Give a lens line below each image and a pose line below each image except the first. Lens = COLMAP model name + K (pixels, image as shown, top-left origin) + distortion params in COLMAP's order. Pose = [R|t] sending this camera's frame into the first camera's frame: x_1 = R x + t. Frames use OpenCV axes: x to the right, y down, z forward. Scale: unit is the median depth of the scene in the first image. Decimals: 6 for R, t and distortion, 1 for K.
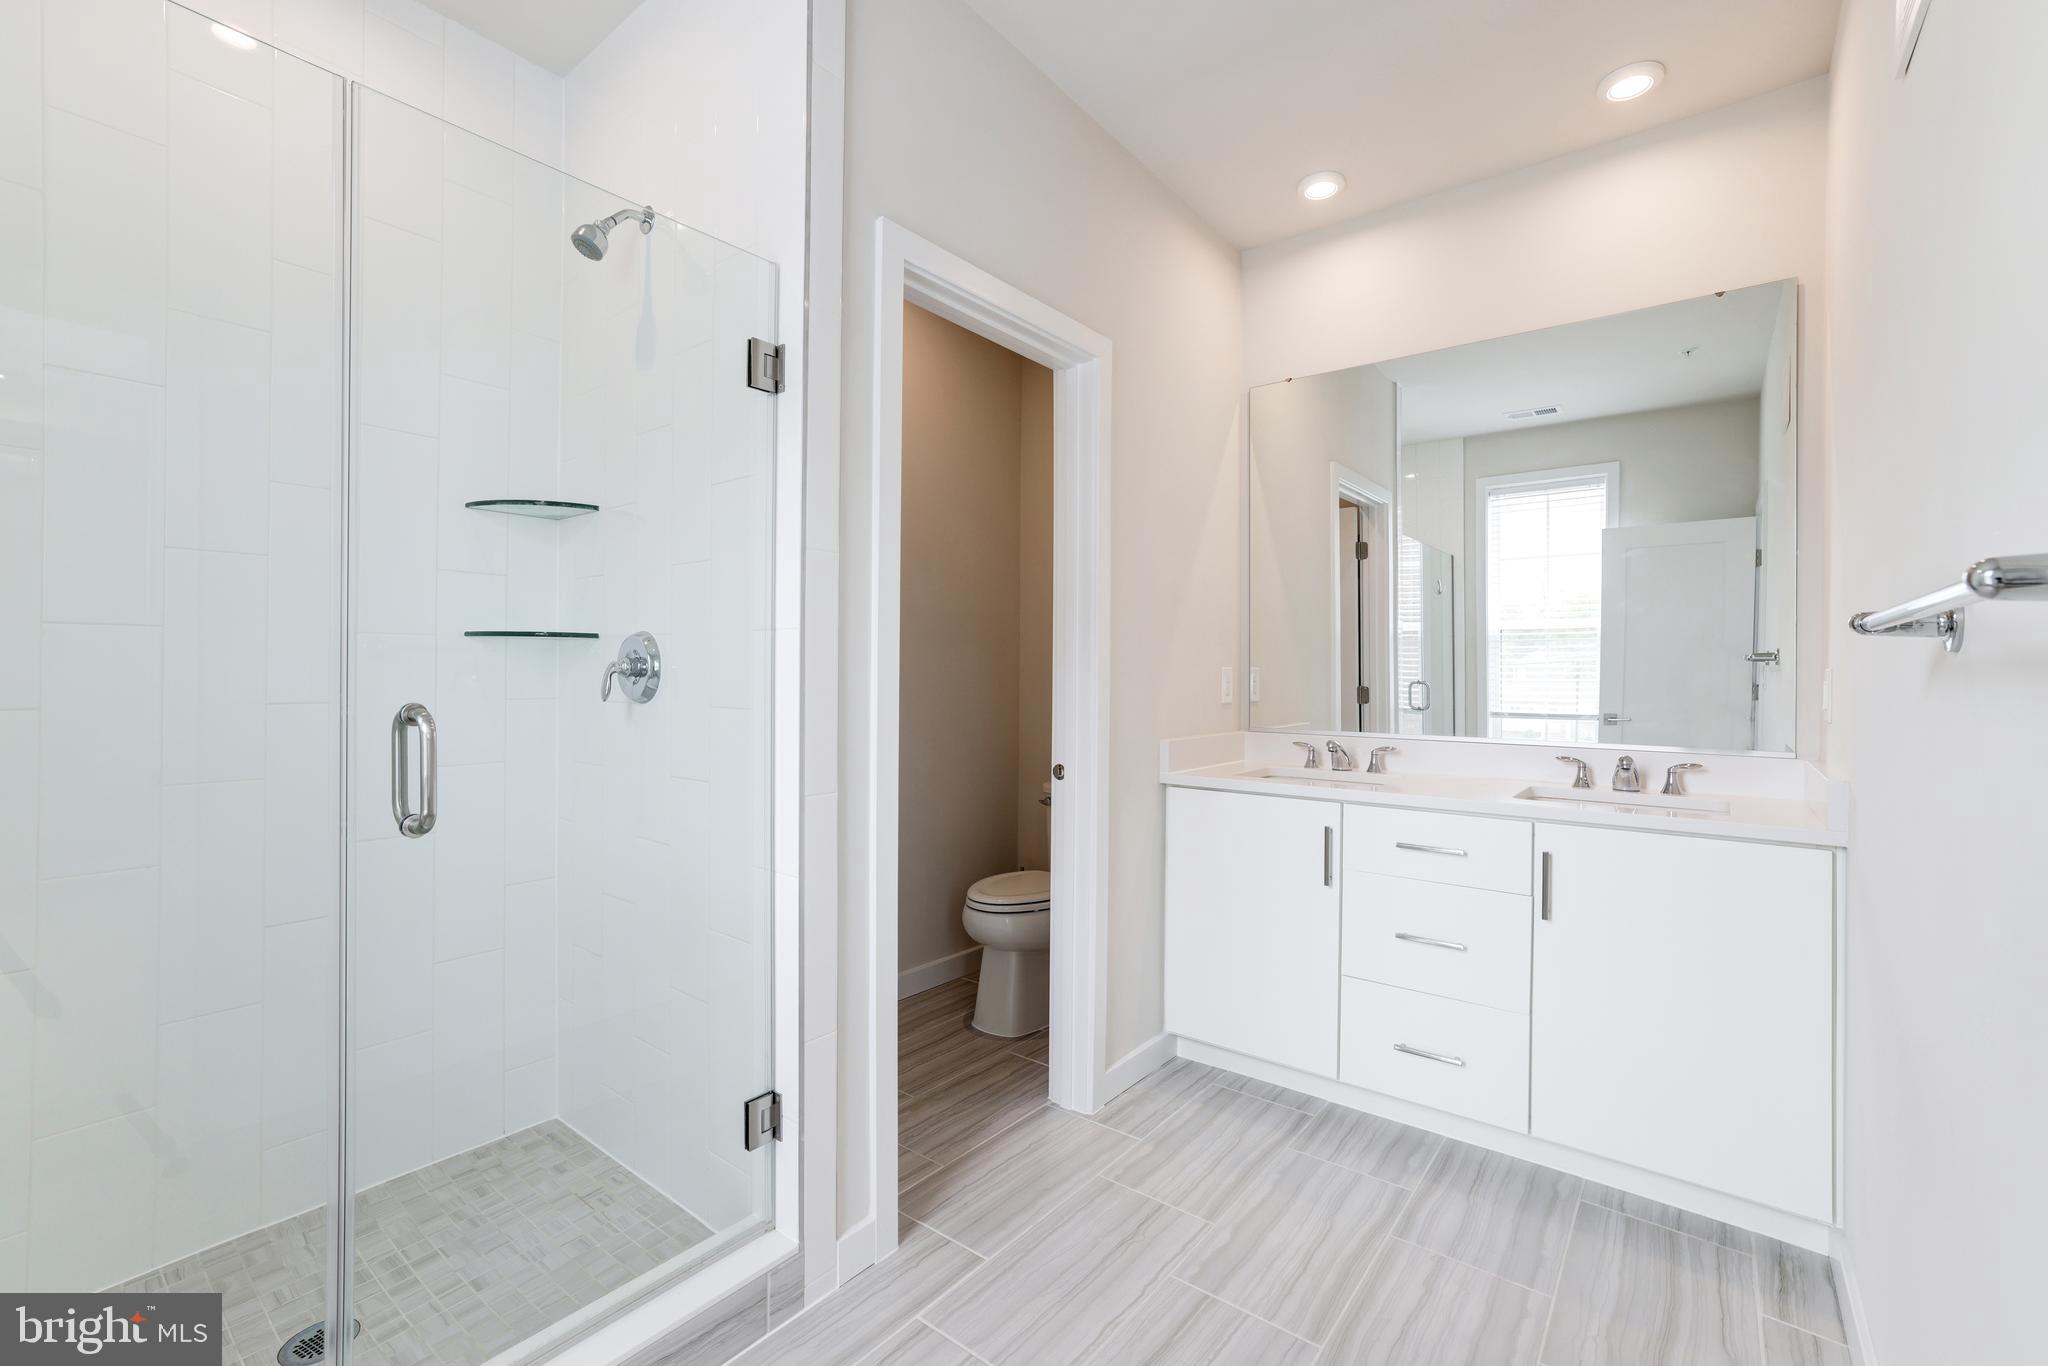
lens RADIAL K [[864.8, 0, 1031.8], [0, 864.8, 669.2], [0, 0, 1]] dist [-0.016720, 0.009521]
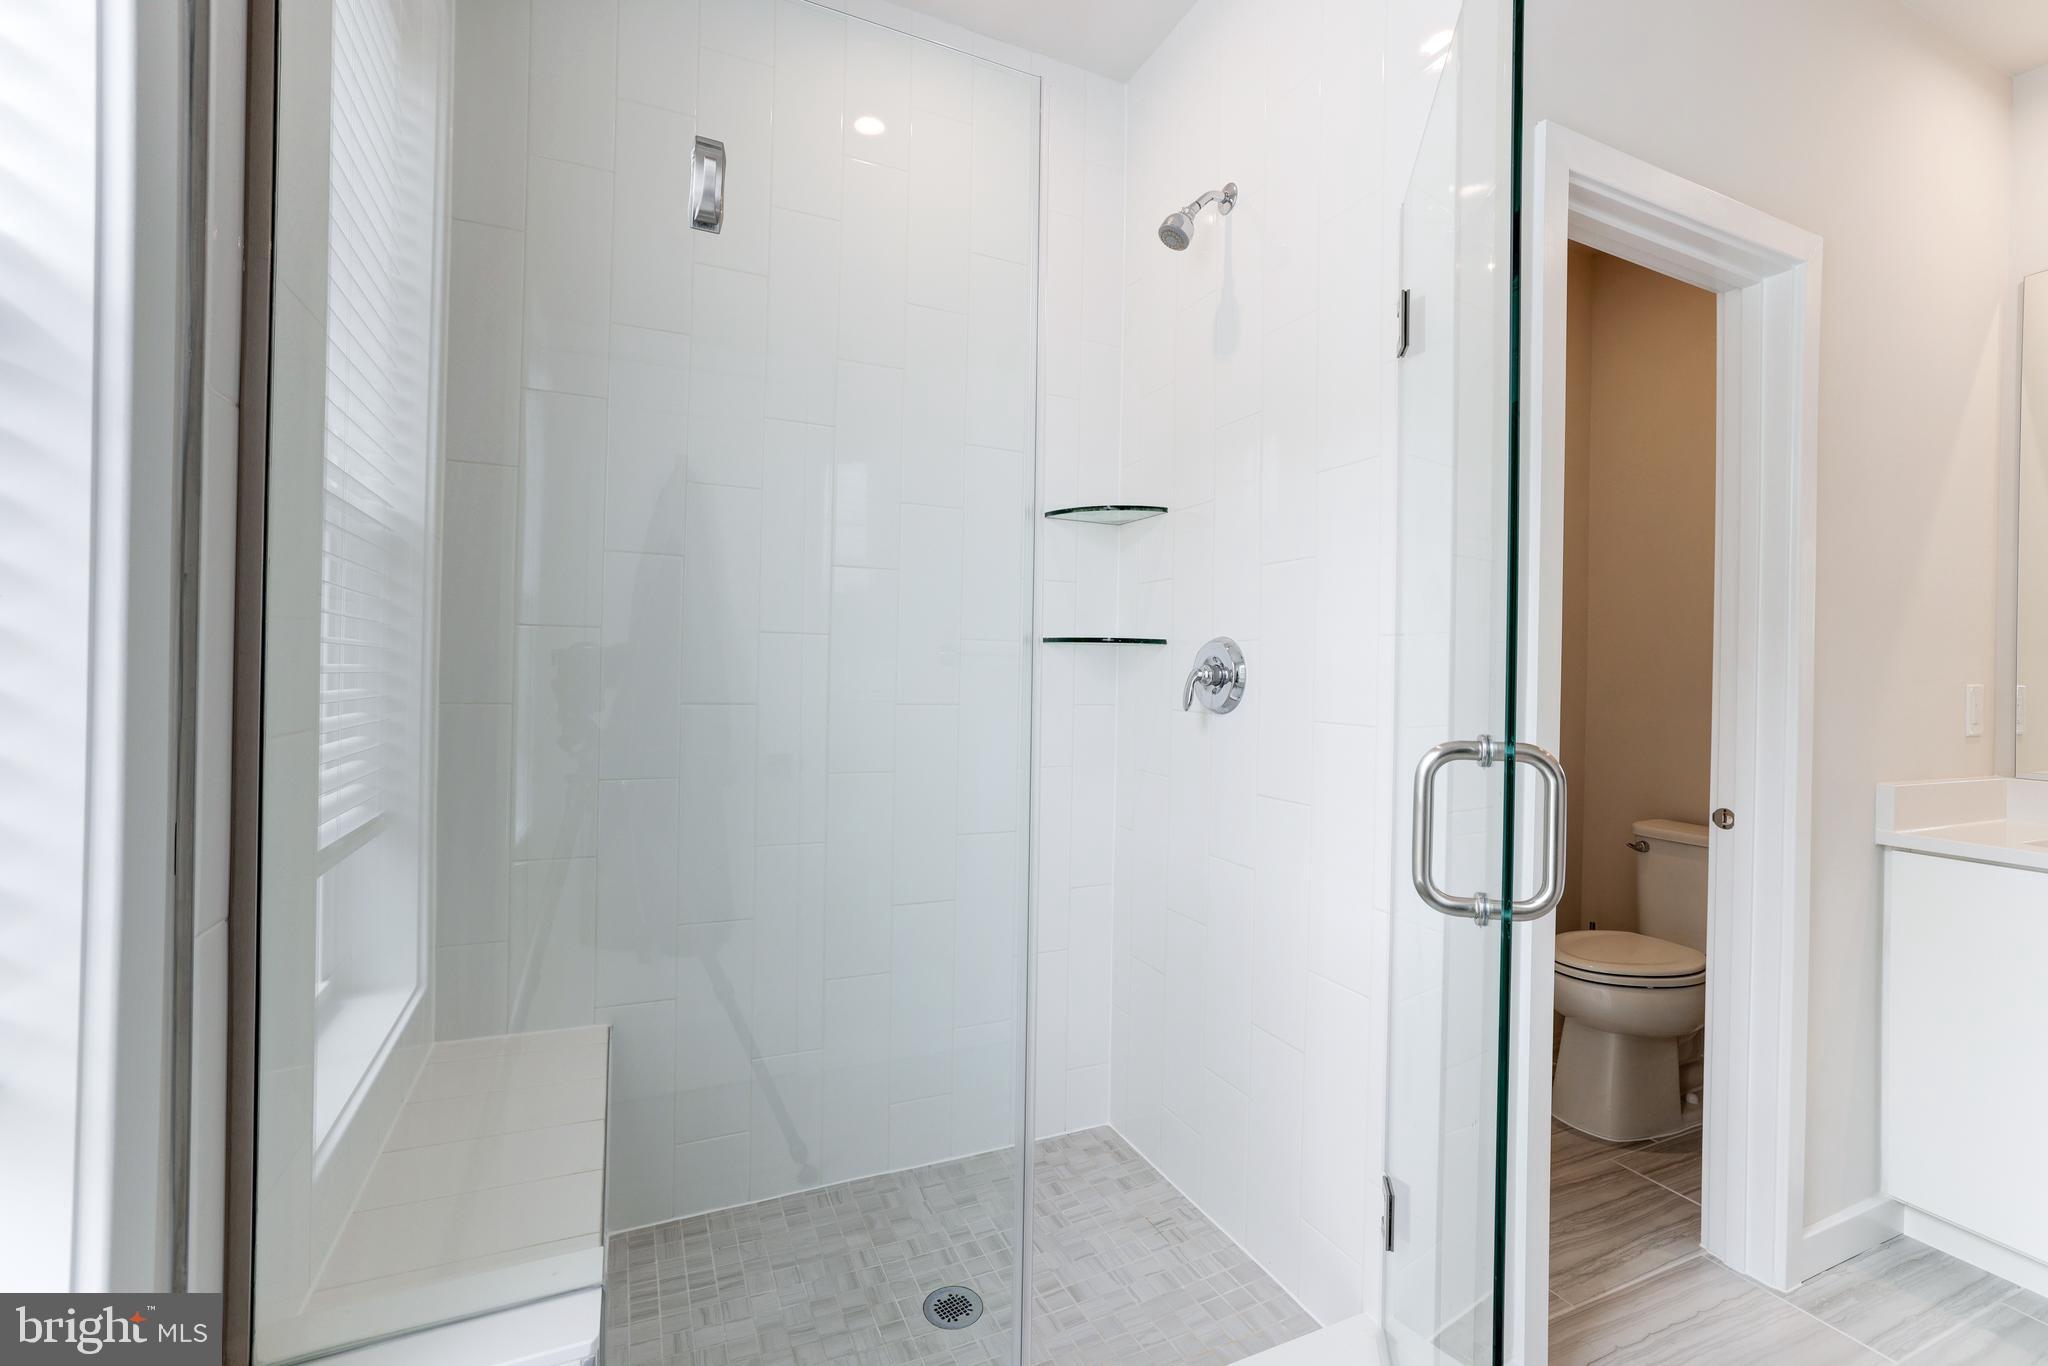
lens RADIAL K [[864.8, 0, 1032.6], [0, 864.8, 667.8], [0, 0, 1]] dist [-0.016720, 0.009521]
pose [[0.898230, 0.010778, -0.439393, -0.208378], [-0.012553, 0.999921, -0.001135, -0.006355], [0.439346, 0.006535, 0.898294, 0.062167]]
